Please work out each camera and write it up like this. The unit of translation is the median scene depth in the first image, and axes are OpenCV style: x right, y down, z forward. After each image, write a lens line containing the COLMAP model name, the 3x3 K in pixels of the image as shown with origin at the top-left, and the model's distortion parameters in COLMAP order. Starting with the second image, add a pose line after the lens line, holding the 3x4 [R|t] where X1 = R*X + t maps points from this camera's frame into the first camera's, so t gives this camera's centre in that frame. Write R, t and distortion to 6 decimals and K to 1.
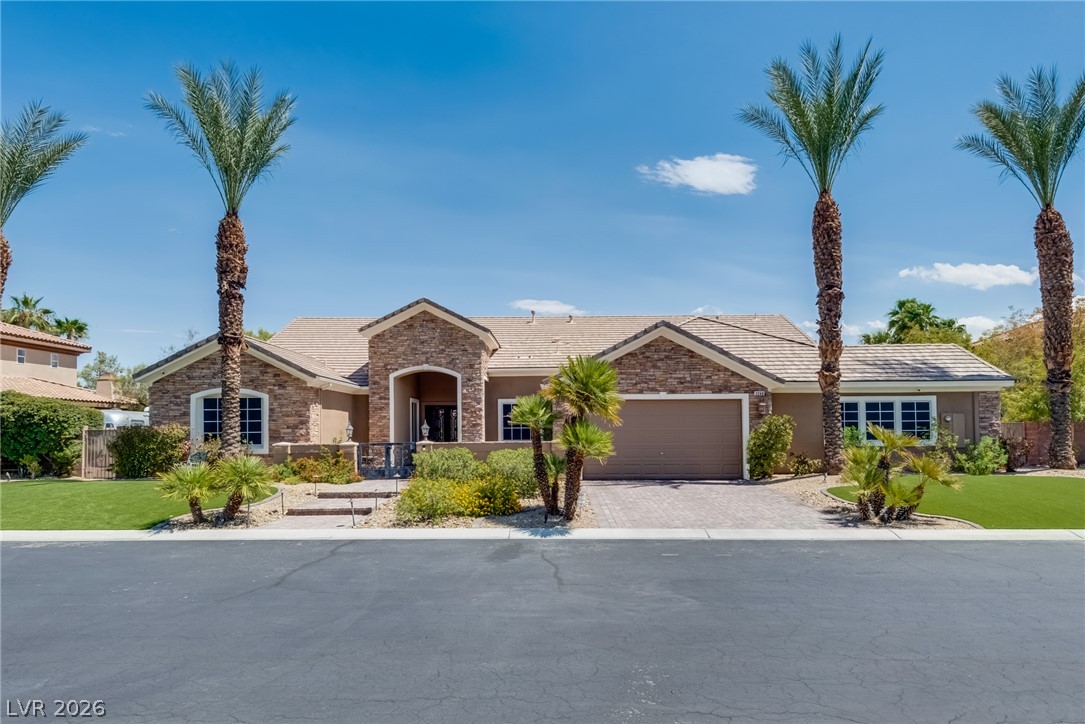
lens RADIAL K [[654.7, 0, 569.9], [0, 654.7, 436.0], [0, 0, 1]] dist [-0.005052, -0.001642]
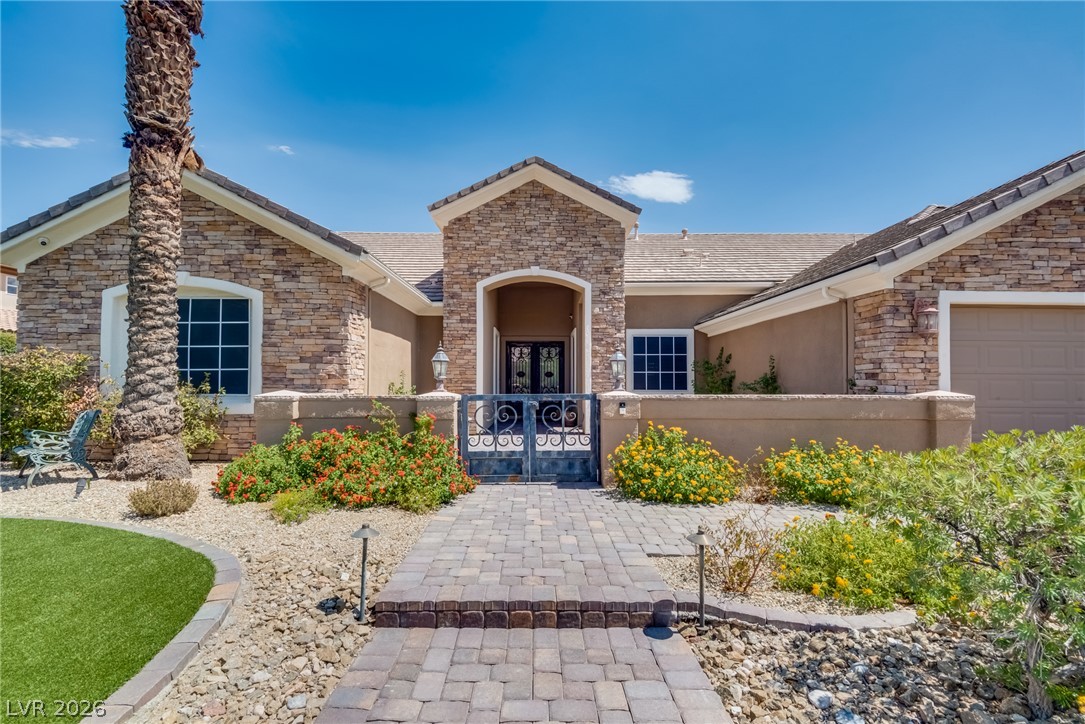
lens RADIAL K [[492.6, 0, 535.9], [0, 492.6, 383.4], [0, 0, 1]] dist [0.001491, -0.000178]
pose [[0.999817, 0.010460, -0.015996, -0.251878], [-0.010550, 0.999929, -0.005539, 0.004437], [0.015937, 0.005707, 0.999857, 0.638026]]
